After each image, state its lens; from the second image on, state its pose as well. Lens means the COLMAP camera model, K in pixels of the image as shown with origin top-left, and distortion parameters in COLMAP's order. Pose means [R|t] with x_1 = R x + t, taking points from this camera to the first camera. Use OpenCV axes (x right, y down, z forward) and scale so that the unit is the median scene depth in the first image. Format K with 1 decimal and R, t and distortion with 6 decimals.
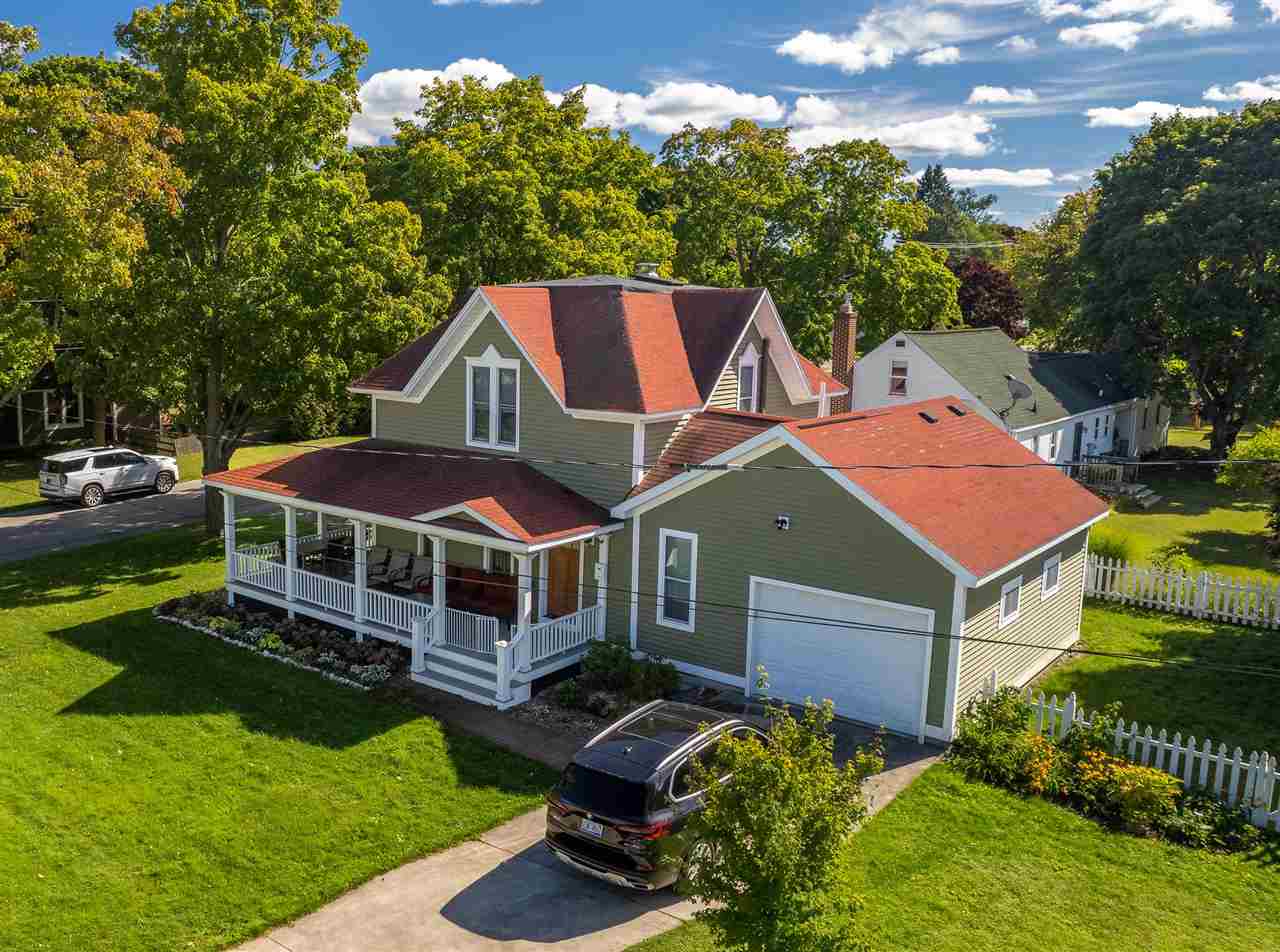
lens RADIAL K [[1117.5, 0, 492.5], [0, 1117.5, 471.2], [0, 0, 1]] dist [-0.072315, 0.064615]
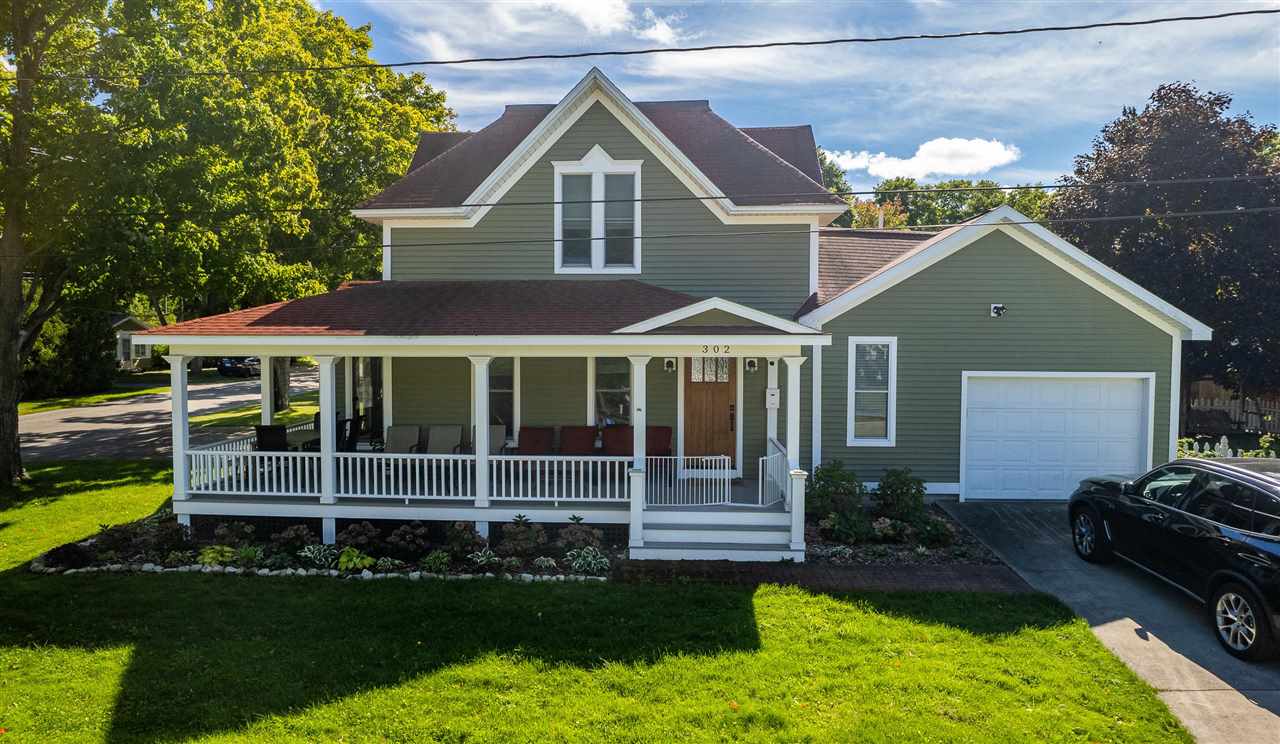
lens RADIAL K [[833.3, 0, 618.9], [0, 833.3, 373.8], [0, 0, 1]] dist [-0.079051, 0.067355]
pose [[0.784676, -0.034970, 0.618918, -0.372575], [0.103336, 0.991817, -0.074972, 0.101122], [-0.611232, 0.122785, 0.781869, 0.536508]]
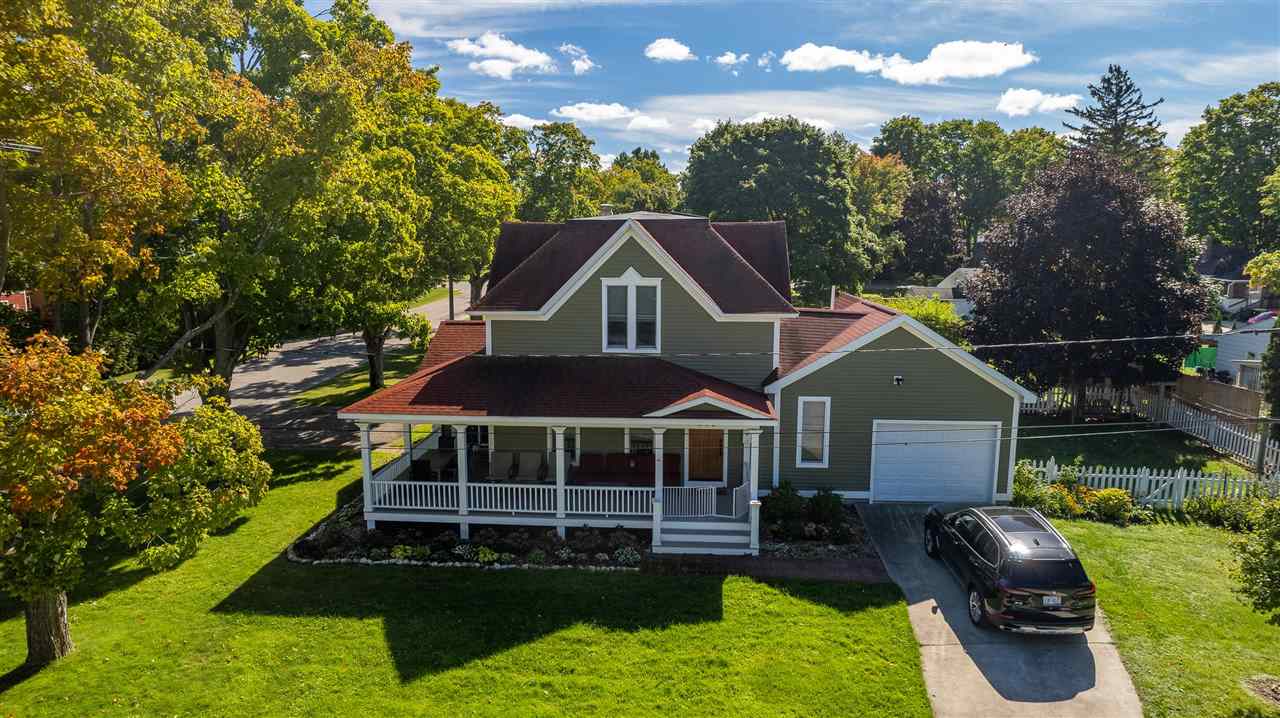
lens RADIAL K [[800.9, 0, 640.0], [0, 800.9, 359.0], [0, 0, 1]] dist [-0.051907, -0.000155]
pose [[0.785829, -0.098172, 0.610603, -0.534836], [0.102156, 0.994363, 0.028401, -0.037842], [-0.609949, 0.040058, 0.791428, 0.312521]]
